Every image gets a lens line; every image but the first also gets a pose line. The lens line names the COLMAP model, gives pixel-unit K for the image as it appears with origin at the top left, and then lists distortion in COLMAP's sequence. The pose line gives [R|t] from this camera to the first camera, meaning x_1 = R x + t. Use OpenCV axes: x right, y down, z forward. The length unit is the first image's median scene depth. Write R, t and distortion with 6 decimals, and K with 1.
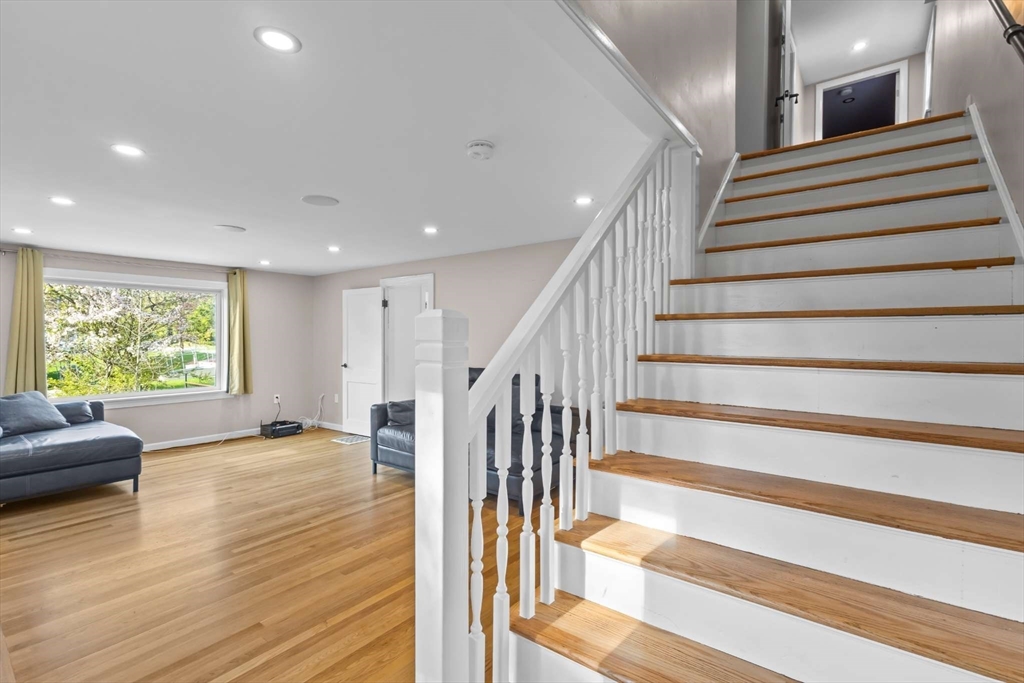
lens RADIAL K [[483.9, 0, 510.0], [0, 483.9, 334.6], [0, 0, 1]] dist [0.010602, -0.000493]
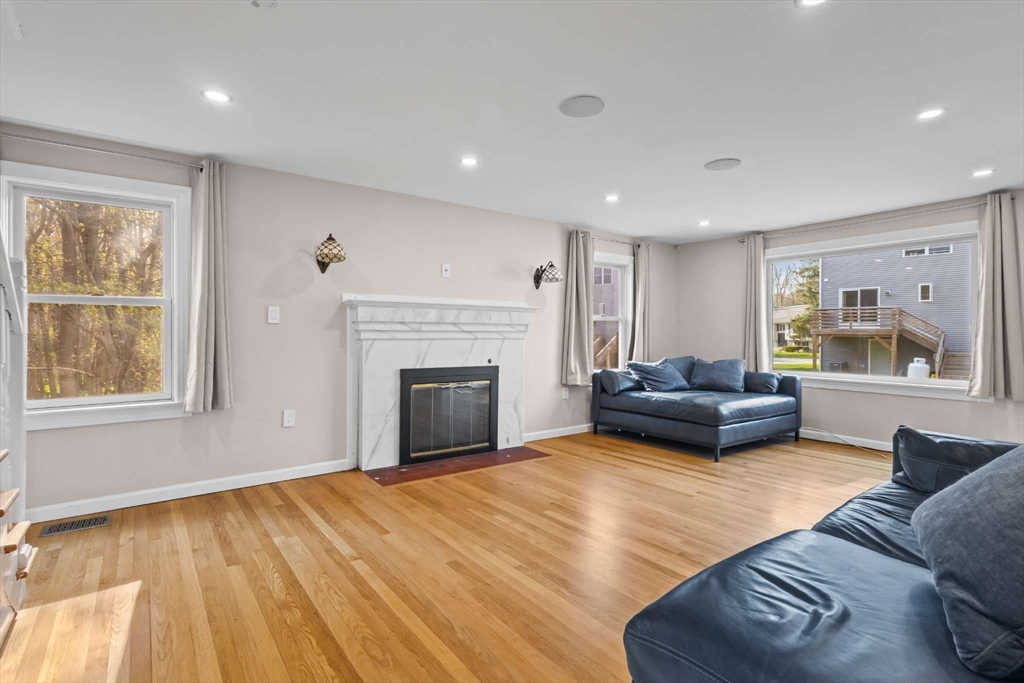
lens RADIAL K [[483.9, 0, 510.0], [0, 483.9, 334.6], [0, 0, 1]] dist [0.010602, -0.000493]
pose [[-0.271565, -0.004812, -0.962408, 0.258204], [-0.000191, 0.999988, -0.004946, 0.064983], [0.962420, -0.001159, -0.271563, 0.798187]]
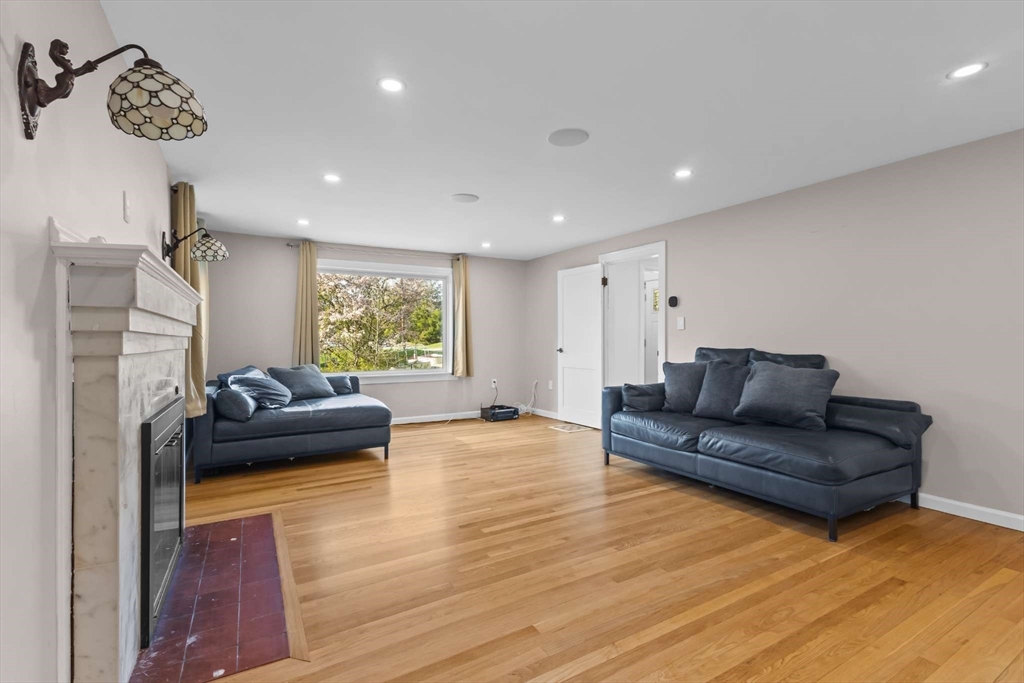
lens RADIAL K [[476.8, 0, 502.6], [0, 476.8, 341.8], [0, 0, 1]] dist [0.001360, 0.013970]
pose [[0.926881, -0.001449, -0.375352, -0.131761], [0.004288, 0.999968, 0.006728, 0.056250], [0.375330, -0.007845, 0.926858, 0.124145]]
